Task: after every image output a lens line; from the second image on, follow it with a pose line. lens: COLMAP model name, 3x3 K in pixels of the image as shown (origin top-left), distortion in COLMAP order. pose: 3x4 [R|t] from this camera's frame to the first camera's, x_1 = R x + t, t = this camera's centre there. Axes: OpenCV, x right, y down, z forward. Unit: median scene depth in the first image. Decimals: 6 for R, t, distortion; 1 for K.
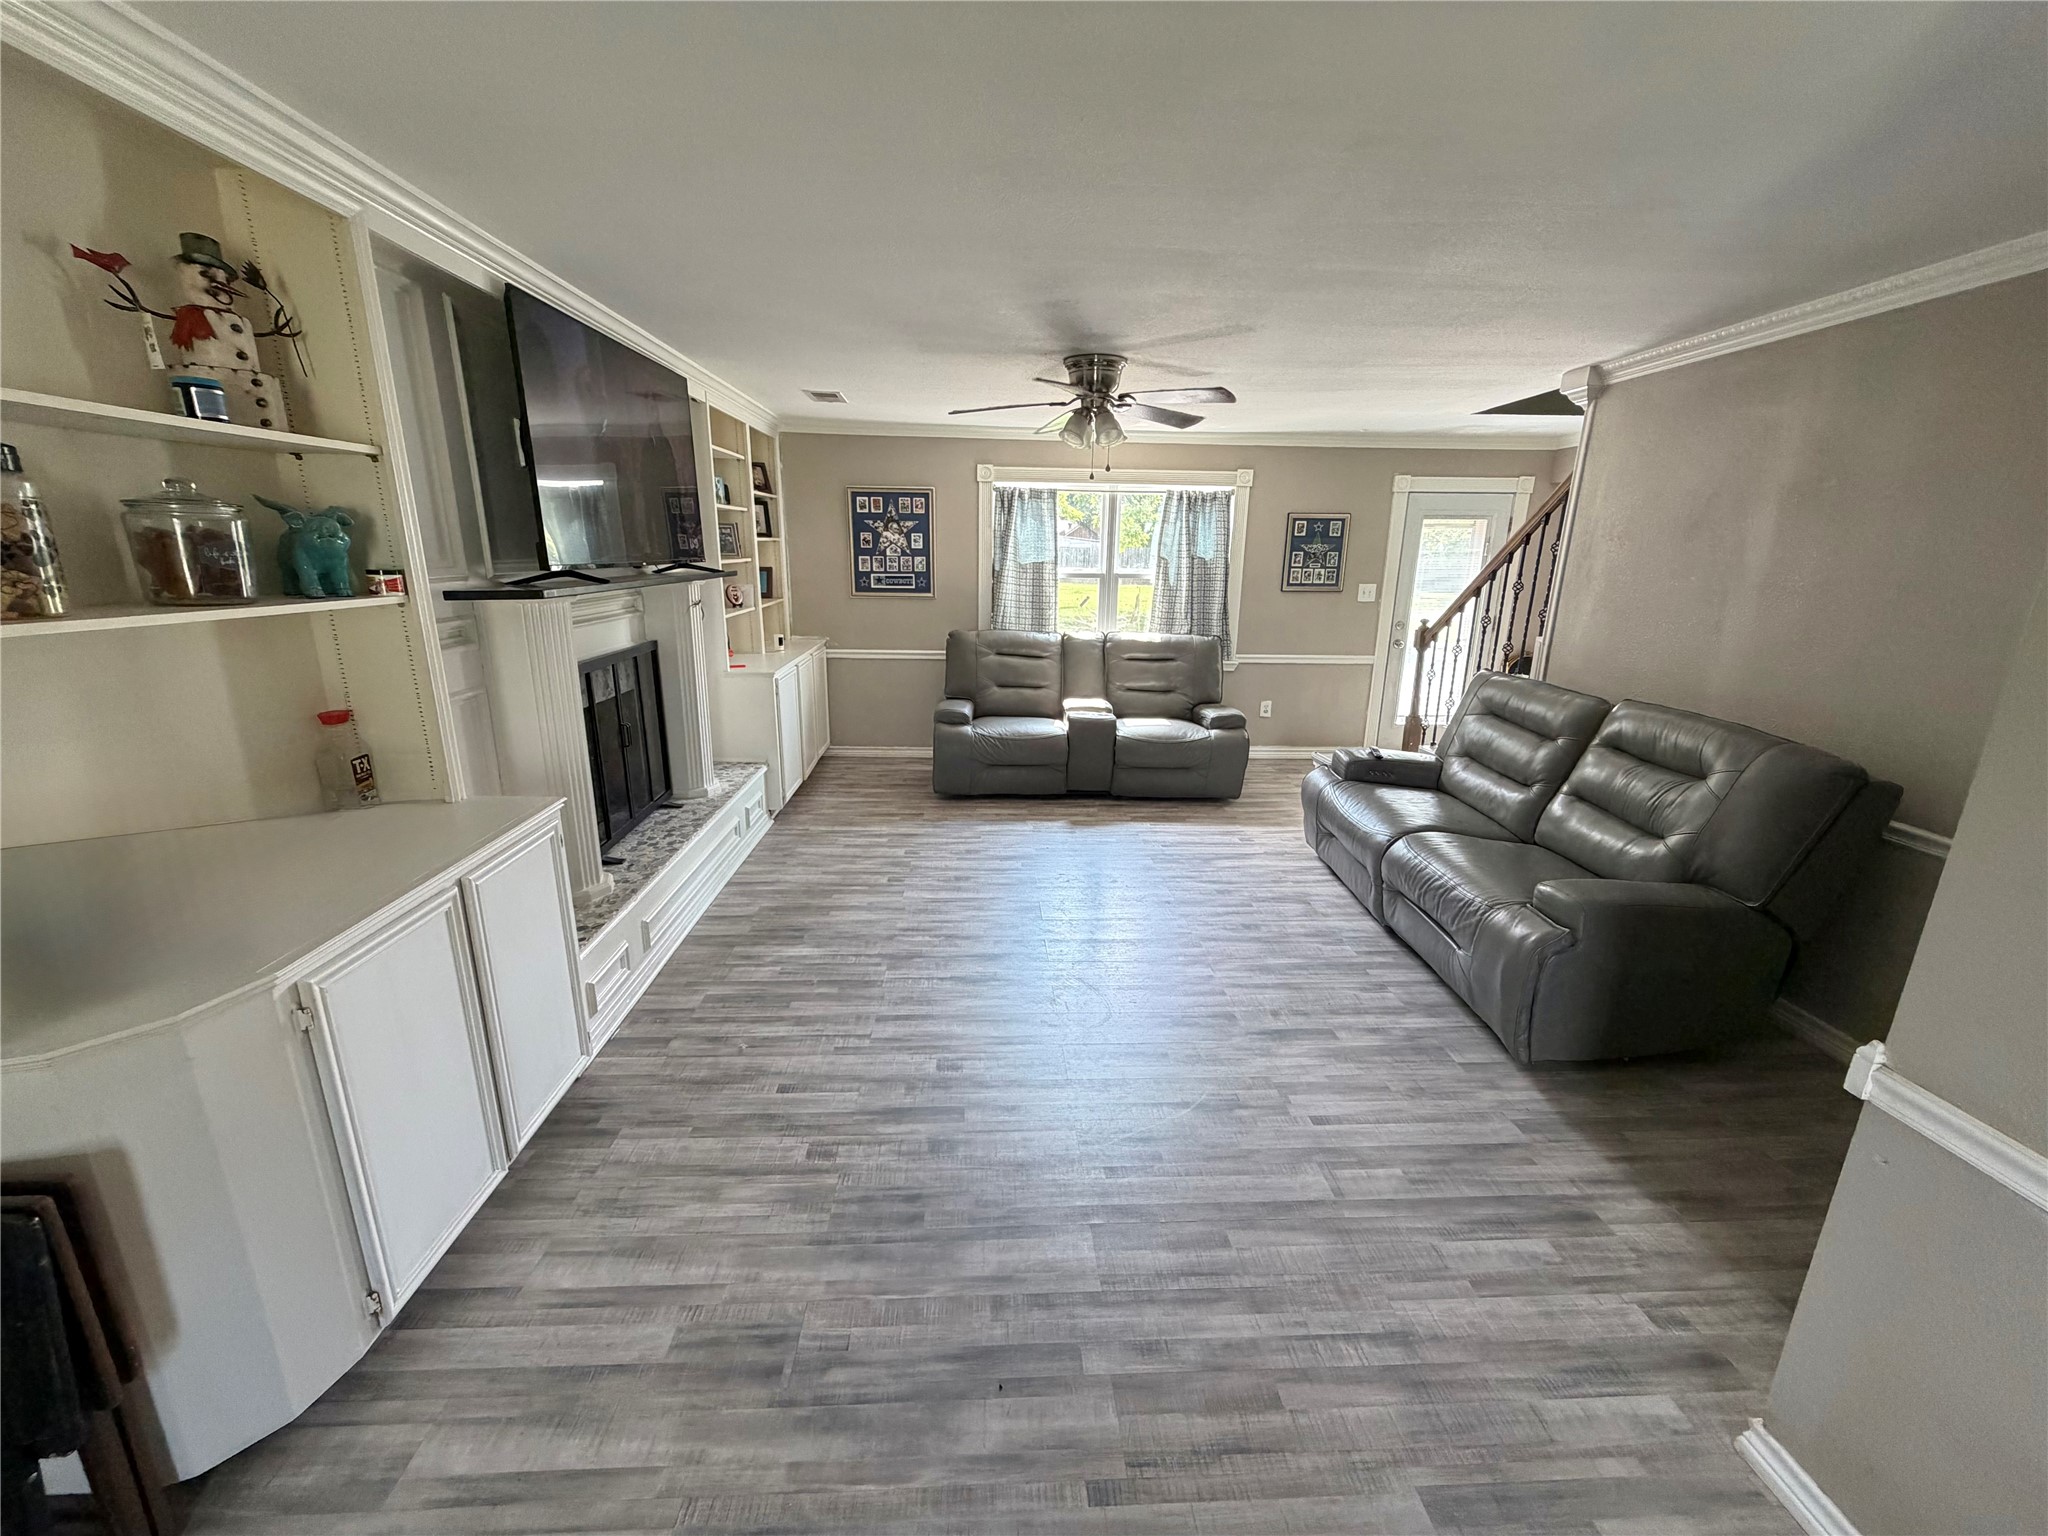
lens RADIAL K [[815.4, 0, 1017.5], [0, 815.4, 772.6], [0, 0, 1]] dist [-0.000608, 0.000582]
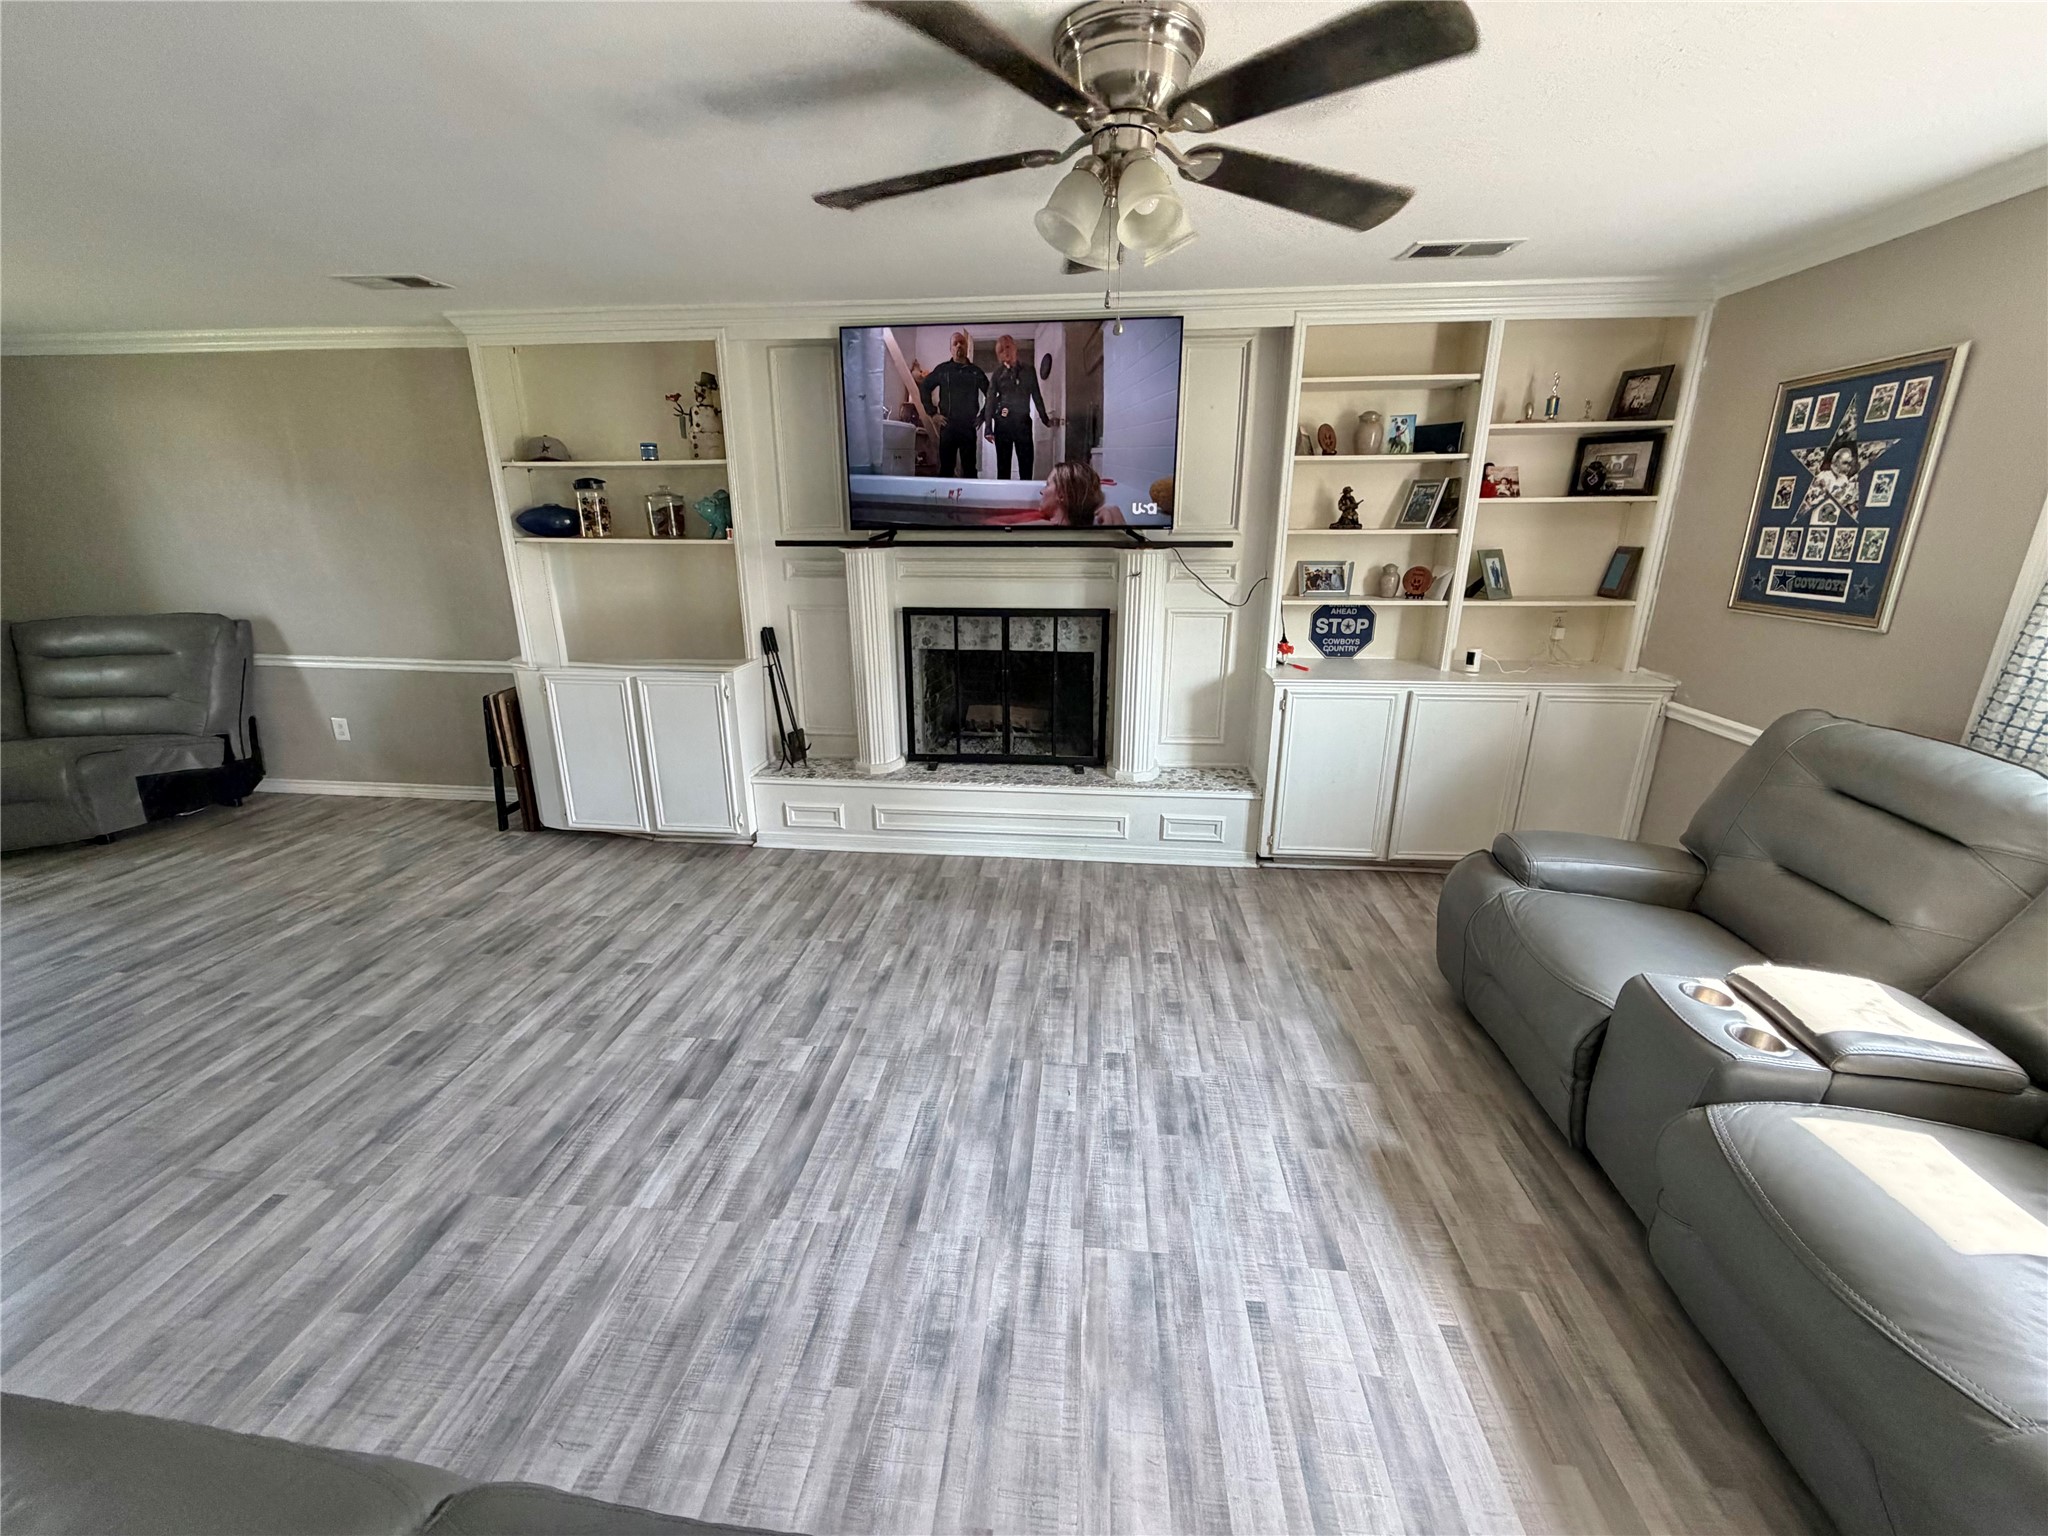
lens RADIAL K [[815.4, 0, 1017.8], [0, 815.4, 770.4], [0, 0, 1]] dist [-0.000608, 0.000582]
pose [[-0.144083, 0.274392, -0.950762, 0.557929], [-0.265671, 0.914788, 0.304271, -0.249259], [0.953236, 0.296430, -0.058907, 0.990998]]
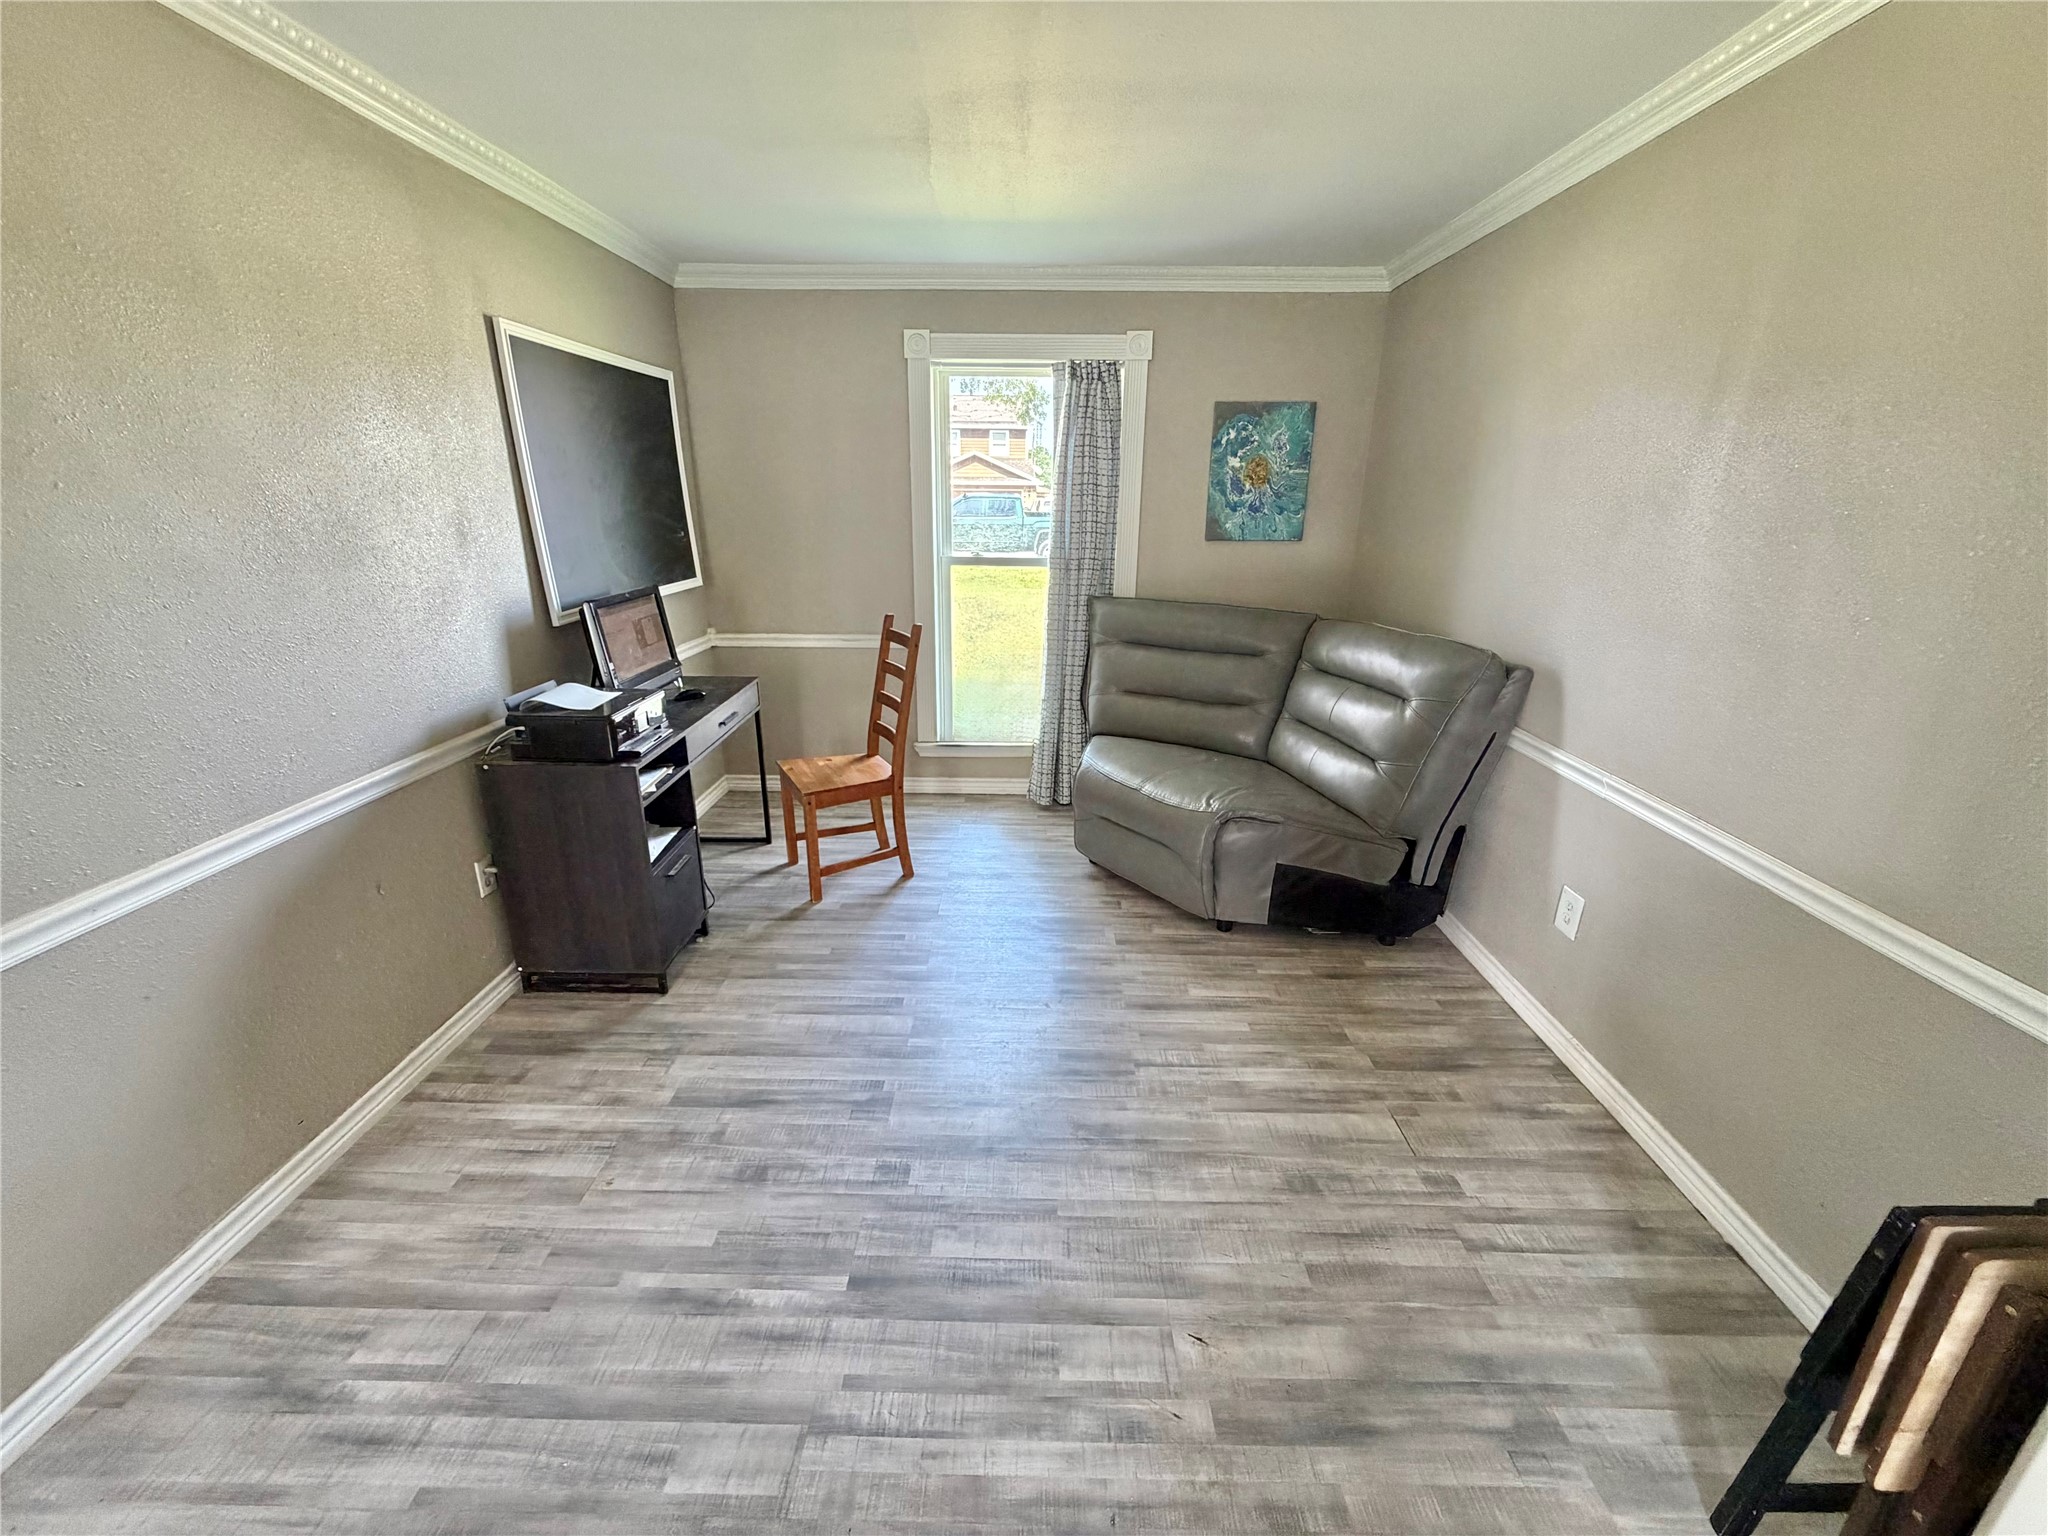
lens RADIAL K [[815.4, 0, 1023.6], [0, 815.4, 772.2], [0, 0, 1]] dist [-0.000608, 0.000582]
pose [[-0.997804, -0.040652, 0.052293, -0.079109], [-0.004513, 0.829395, 0.558645, -0.089503], [-0.066082, 0.557182, -0.827757, 0.419062]]
